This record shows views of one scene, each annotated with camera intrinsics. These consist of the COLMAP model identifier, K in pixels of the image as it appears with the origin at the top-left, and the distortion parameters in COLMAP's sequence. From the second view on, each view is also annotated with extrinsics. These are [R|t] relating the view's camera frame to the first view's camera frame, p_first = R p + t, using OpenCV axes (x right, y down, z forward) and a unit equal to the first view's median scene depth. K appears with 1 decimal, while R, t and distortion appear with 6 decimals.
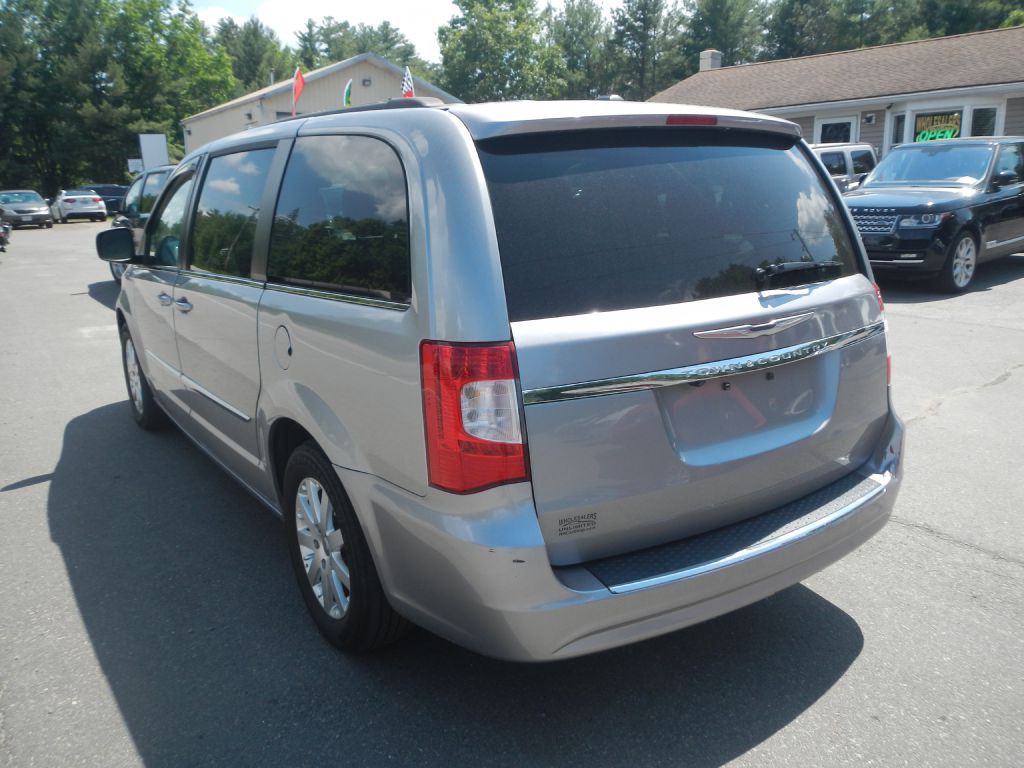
lens RADIAL K [[843.6, 0, 512.1], [0, 843.6, 384.7], [0, 0, 1]] dist [-0.004084, -0.006251]
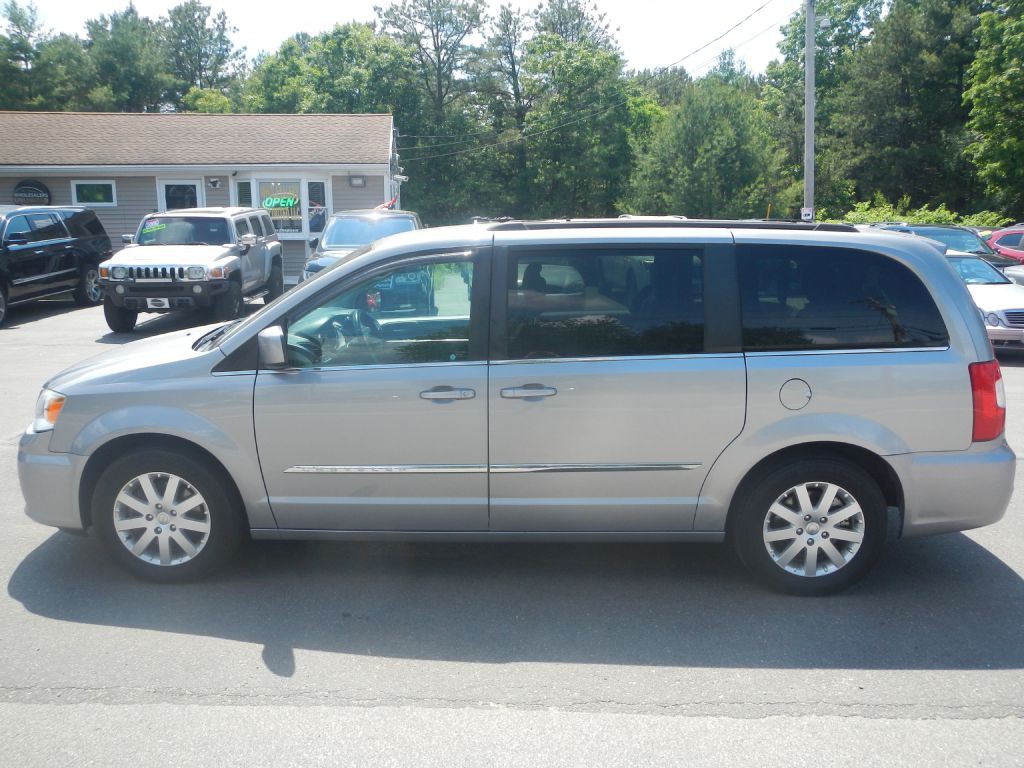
lens RADIAL K [[843.6, 0, 511.5], [0, 843.6, 381.9], [0, 0, 1]] dist [-0.004084, -0.006251]
pose [[0.574351, -0.129401, 0.808317, -0.282360], [0.177029, 0.983695, 0.031688, -0.032376], [-0.799238, 0.124896, 0.587894, 0.092460]]
